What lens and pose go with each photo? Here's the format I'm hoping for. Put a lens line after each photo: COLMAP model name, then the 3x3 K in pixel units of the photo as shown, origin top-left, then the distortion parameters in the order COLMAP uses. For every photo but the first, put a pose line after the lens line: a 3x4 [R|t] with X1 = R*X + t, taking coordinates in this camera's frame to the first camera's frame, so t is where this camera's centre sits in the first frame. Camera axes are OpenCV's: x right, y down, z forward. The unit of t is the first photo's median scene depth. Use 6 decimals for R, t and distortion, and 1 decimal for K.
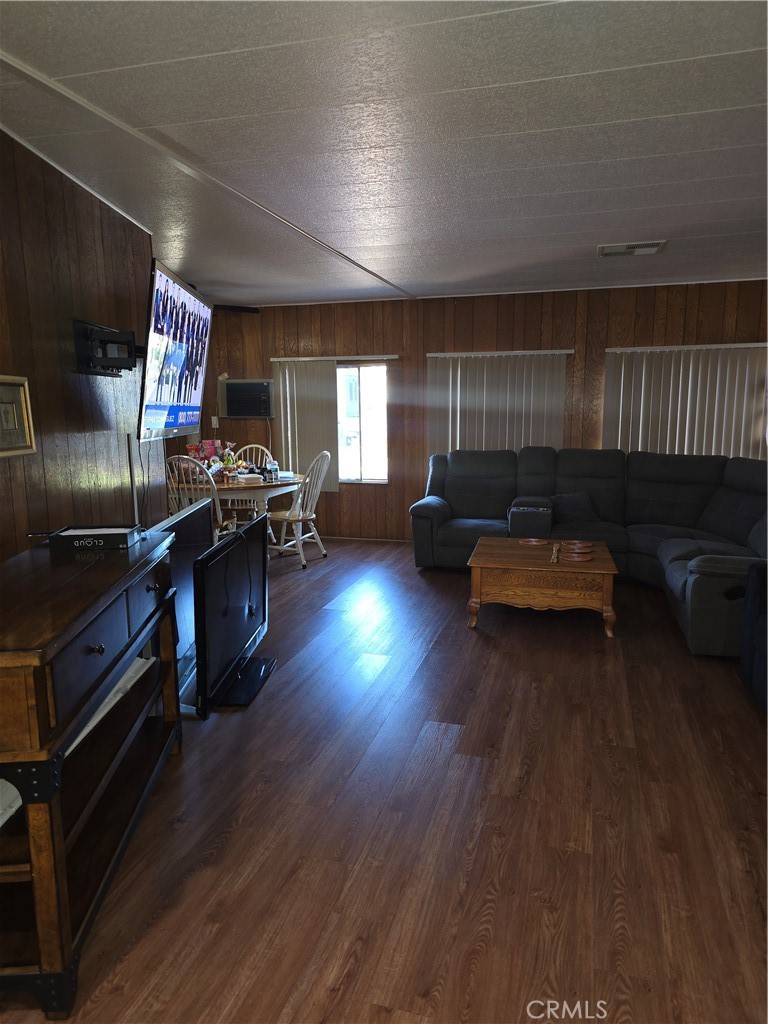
lens RADIAL K [[689.5, 0, 381.9], [0, 689.5, 516.8], [0, 0, 1]] dist [0.032382, -0.001624]
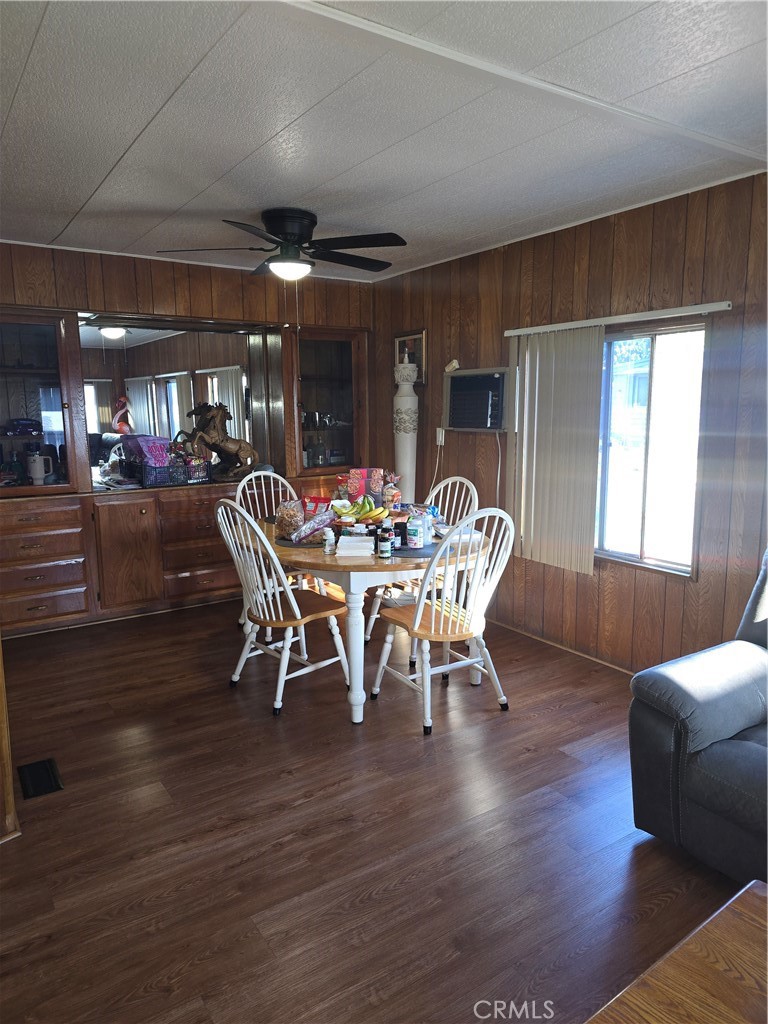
lens RADIAL K [[689.5, 0, 383.8], [0, 689.5, 507.4], [0, 0, 1]] dist [0.032382, -0.001624]
pose [[0.762382, 0.093010, -0.640409, 0.151217], [-0.094419, 0.995015, 0.032109, -0.090824], [0.640203, 0.035987, 0.767363, 0.492427]]
